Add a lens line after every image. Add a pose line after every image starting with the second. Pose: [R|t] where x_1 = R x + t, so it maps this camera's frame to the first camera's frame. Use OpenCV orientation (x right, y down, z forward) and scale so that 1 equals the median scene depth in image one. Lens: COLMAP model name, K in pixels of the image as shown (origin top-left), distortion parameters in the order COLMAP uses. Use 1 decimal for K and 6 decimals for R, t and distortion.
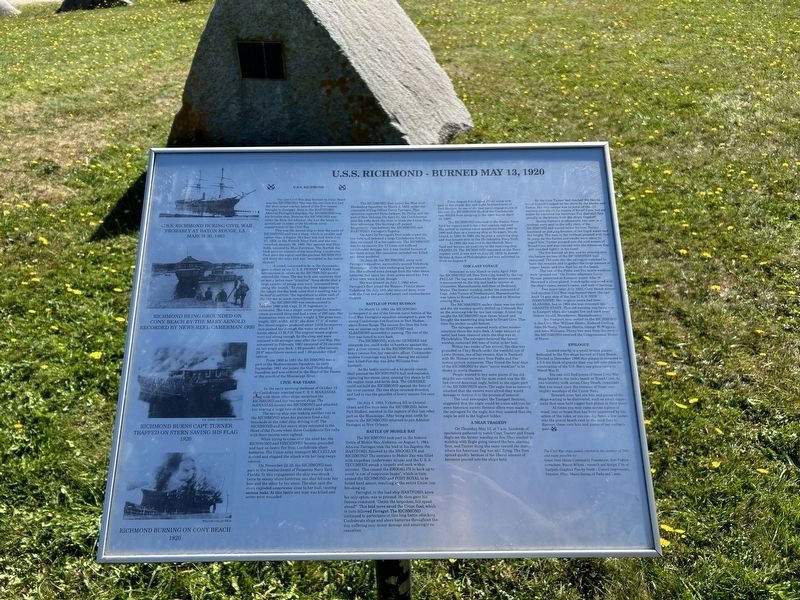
lens RADIAL K [[612.2, 0, 400.0], [0, 612.2, 300.0], [0, 0, 1]] dist [0.046354, -0.098559]
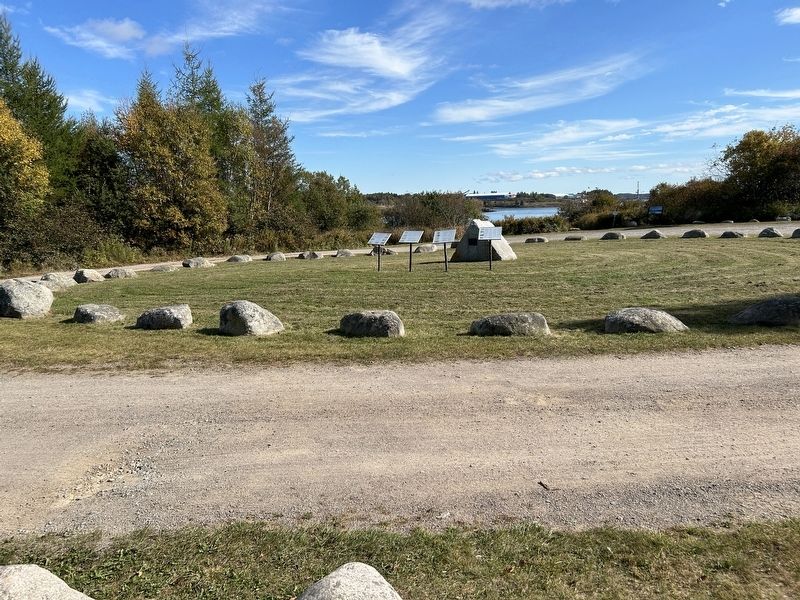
lens RADIAL K [[628.4, 0, 399.2], [0, 628.4, 332.6], [0, 0, 1]] dist [0.075891, -0.110659]
pose [[0.975159, 0.023508, -0.220257, 0.370153], [-0.104117, 0.926306, -0.362100, 2.345392], [0.195513, 0.376038, 0.905743, -3.717734]]
